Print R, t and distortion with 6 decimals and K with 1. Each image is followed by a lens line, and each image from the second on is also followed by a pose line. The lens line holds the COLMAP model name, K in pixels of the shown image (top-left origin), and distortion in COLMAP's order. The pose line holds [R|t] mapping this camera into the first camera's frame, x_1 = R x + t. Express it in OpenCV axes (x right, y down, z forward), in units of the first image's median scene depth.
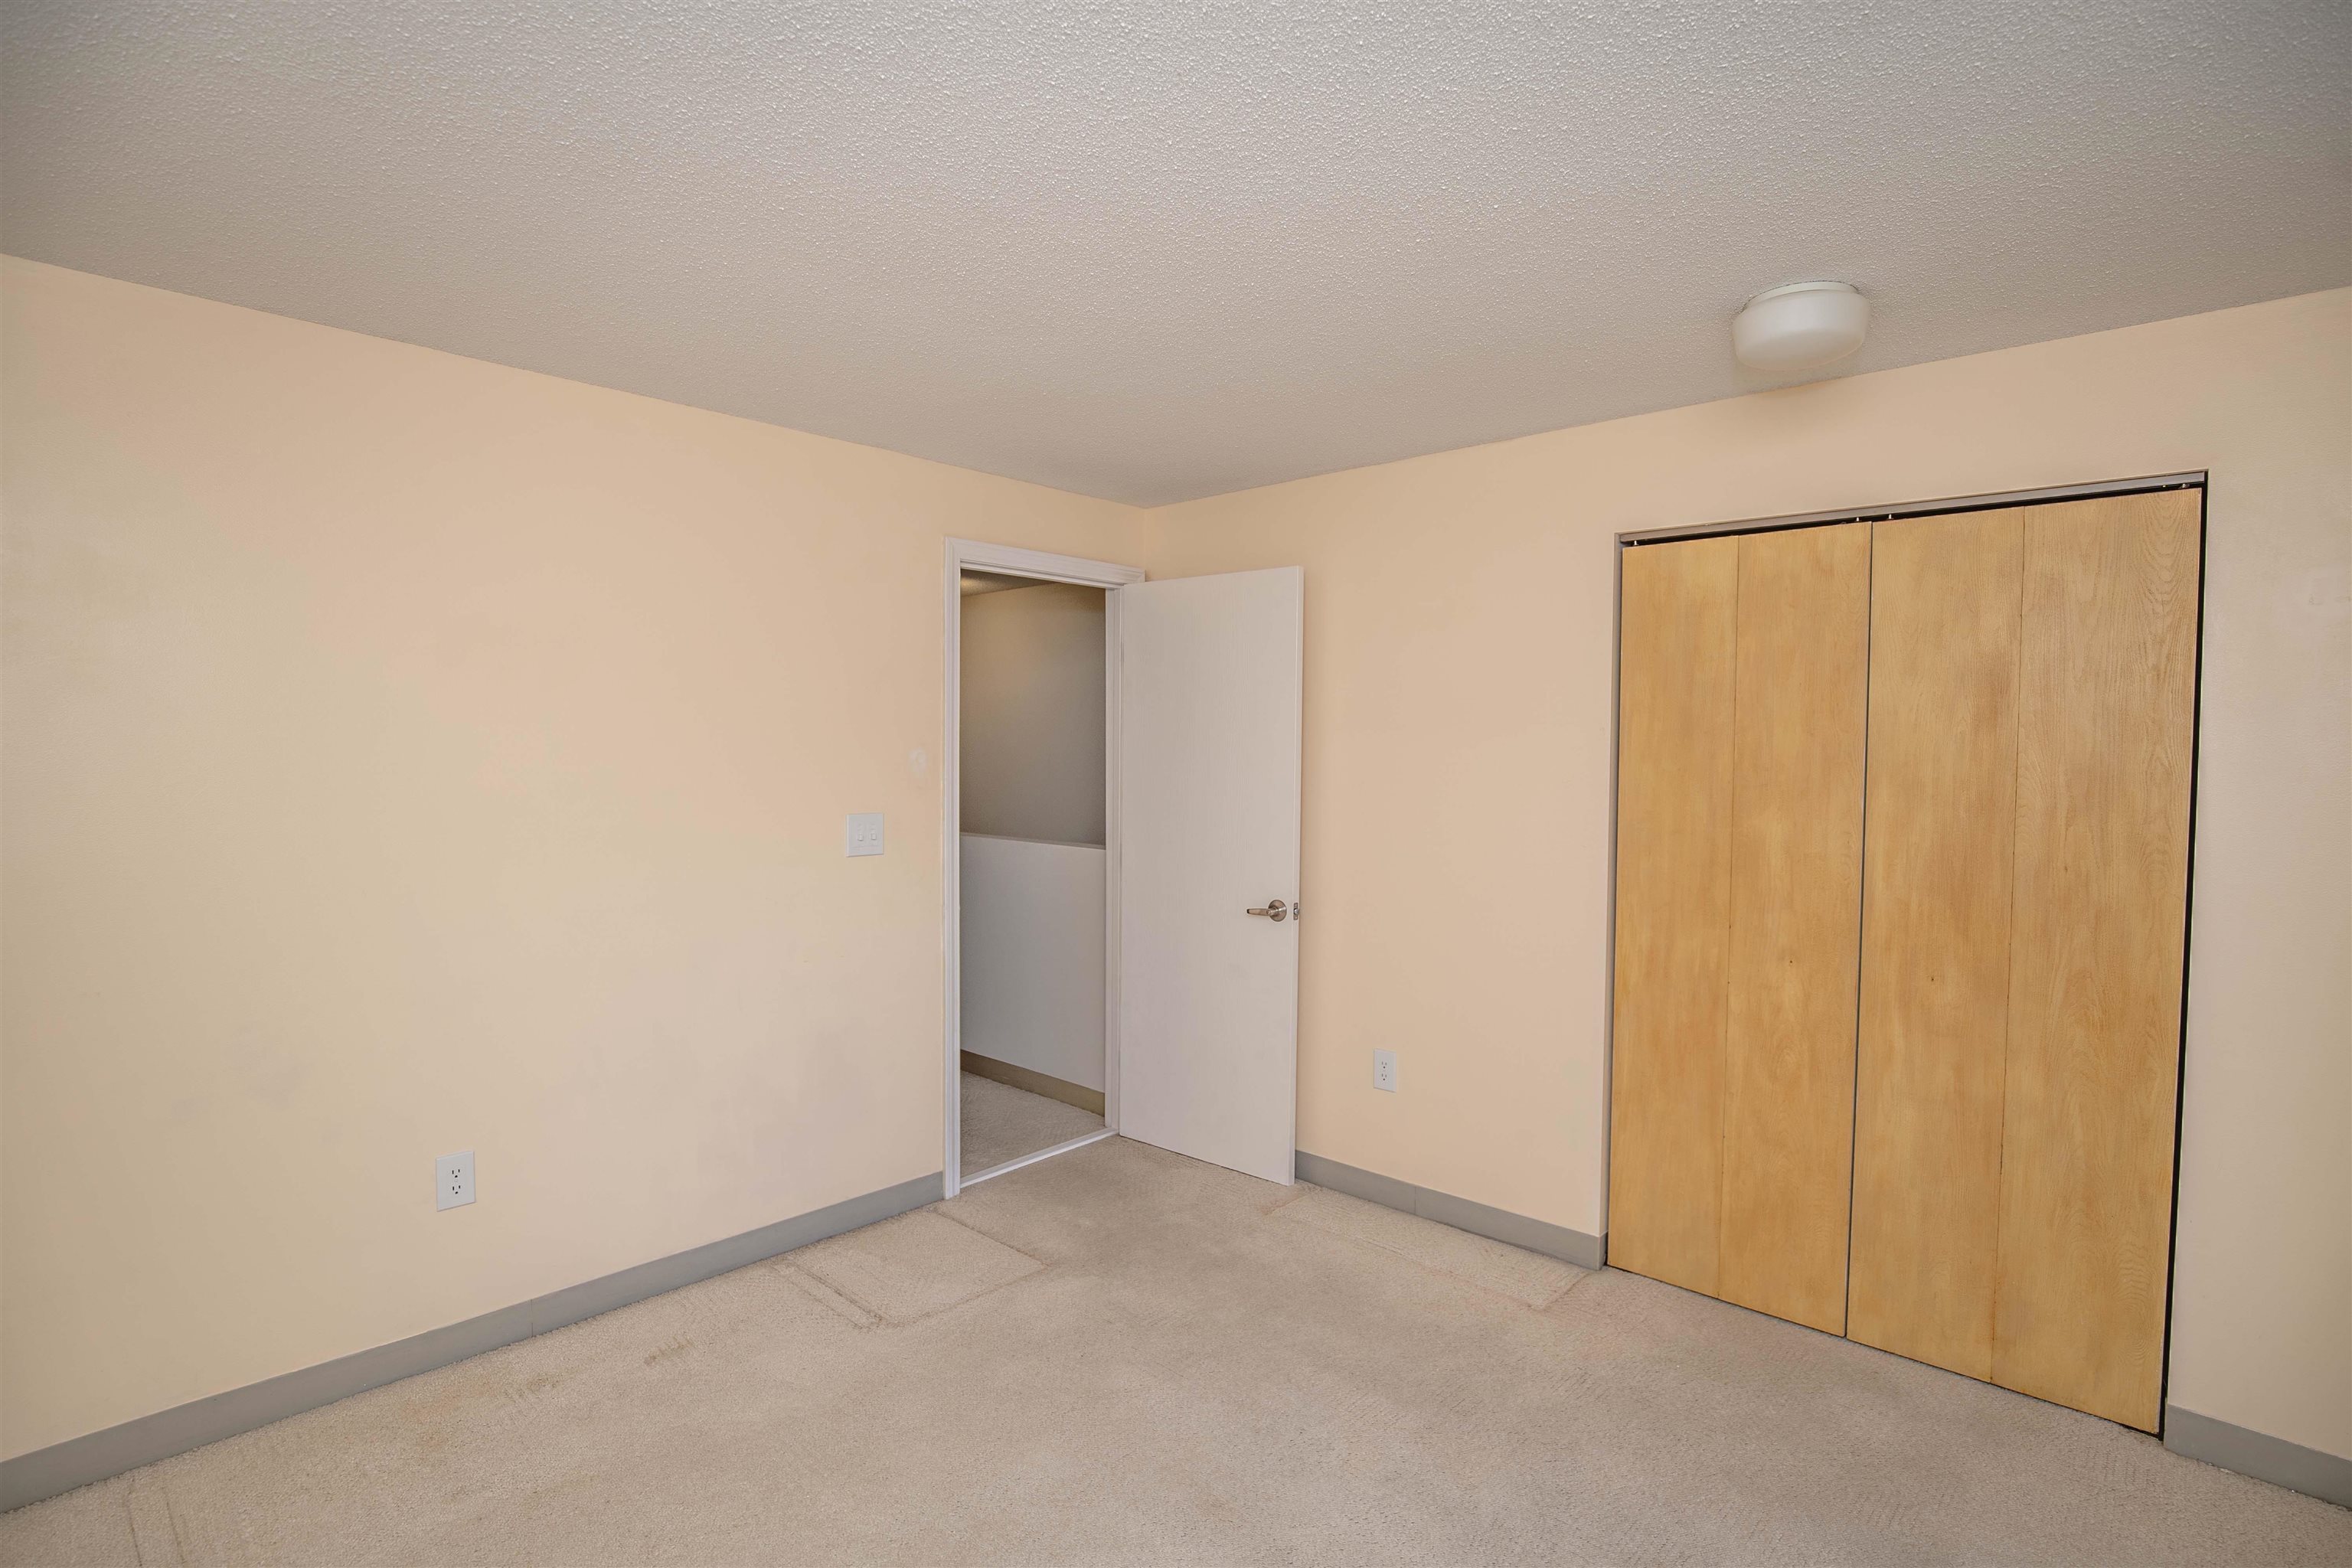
lens RADIAL K [[1163.3, 0, 1177.3], [0, 1163.3, 794.1], [0, 0, 1]] dist [-0.022851, 0.003508]
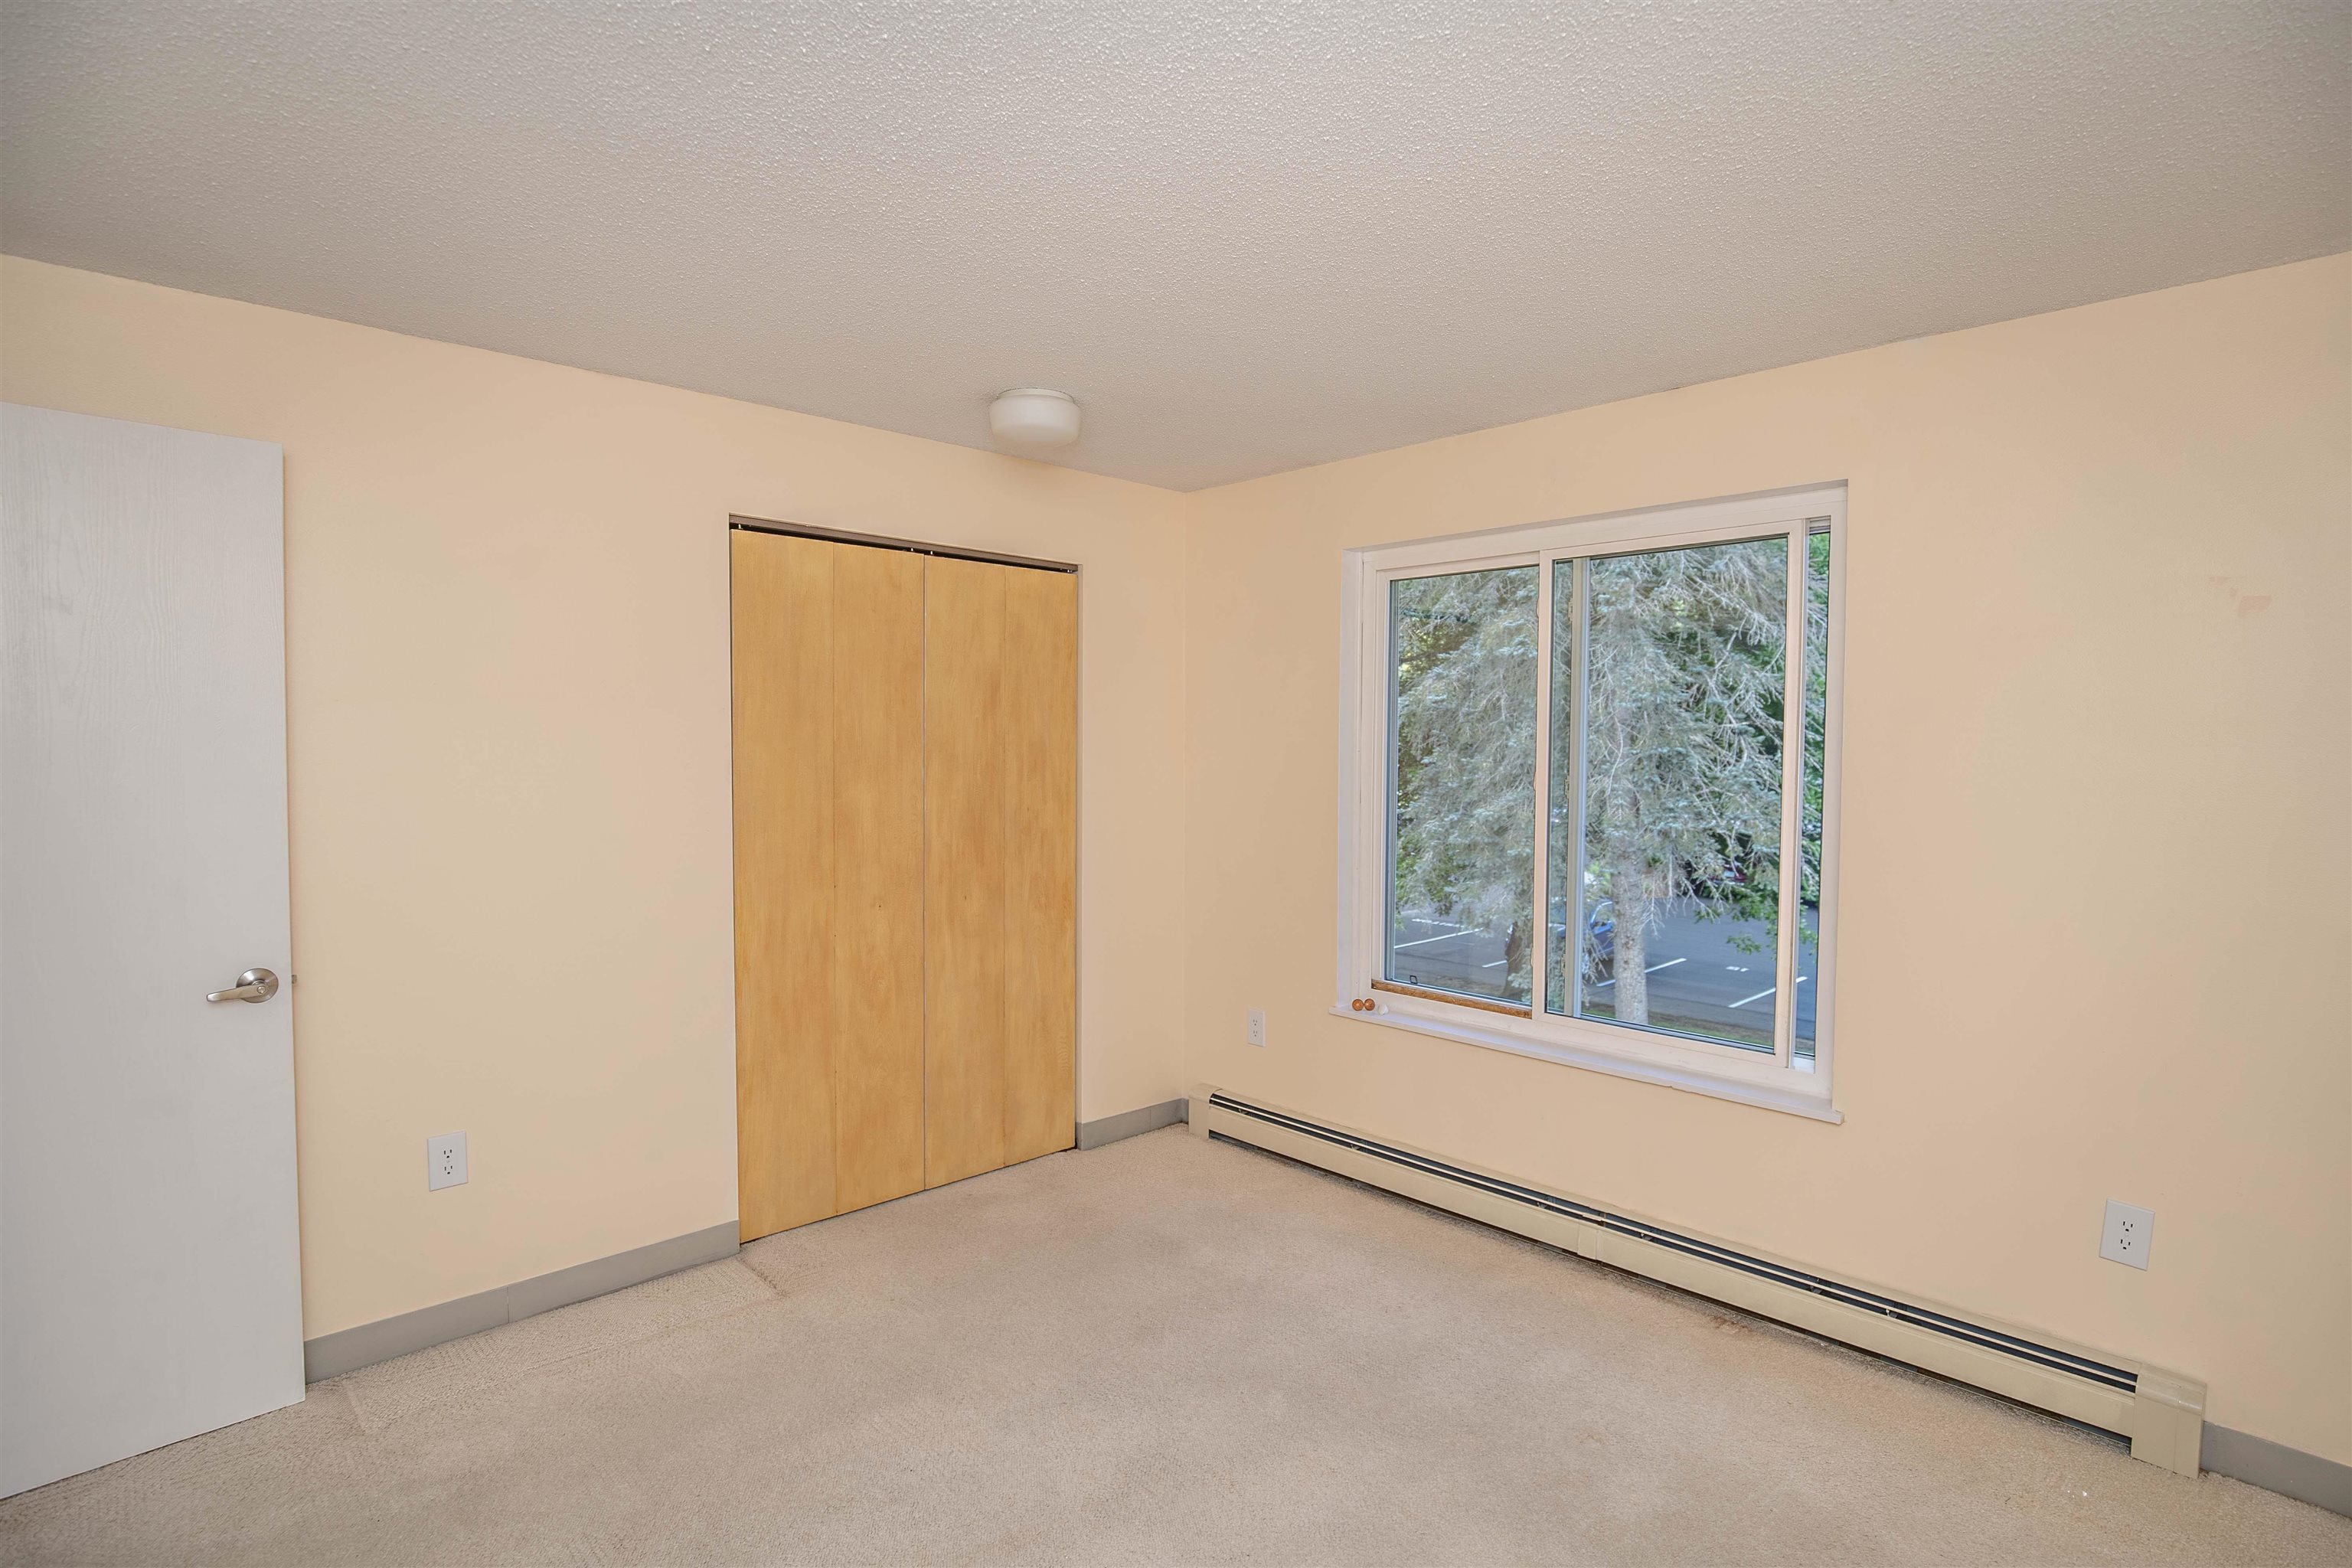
lens RADIAL K [[1163.3, 0, 1235.5], [0, 1163.3, 771.0], [0, 0, 1]] dist [-0.022851, 0.003508]
pose [[0.042776, -0.042750, 0.998170, -0.661757], [0.026118, 0.998791, 0.041657, -0.037179], [-0.998743, 0.024288, 0.043841, 0.576586]]
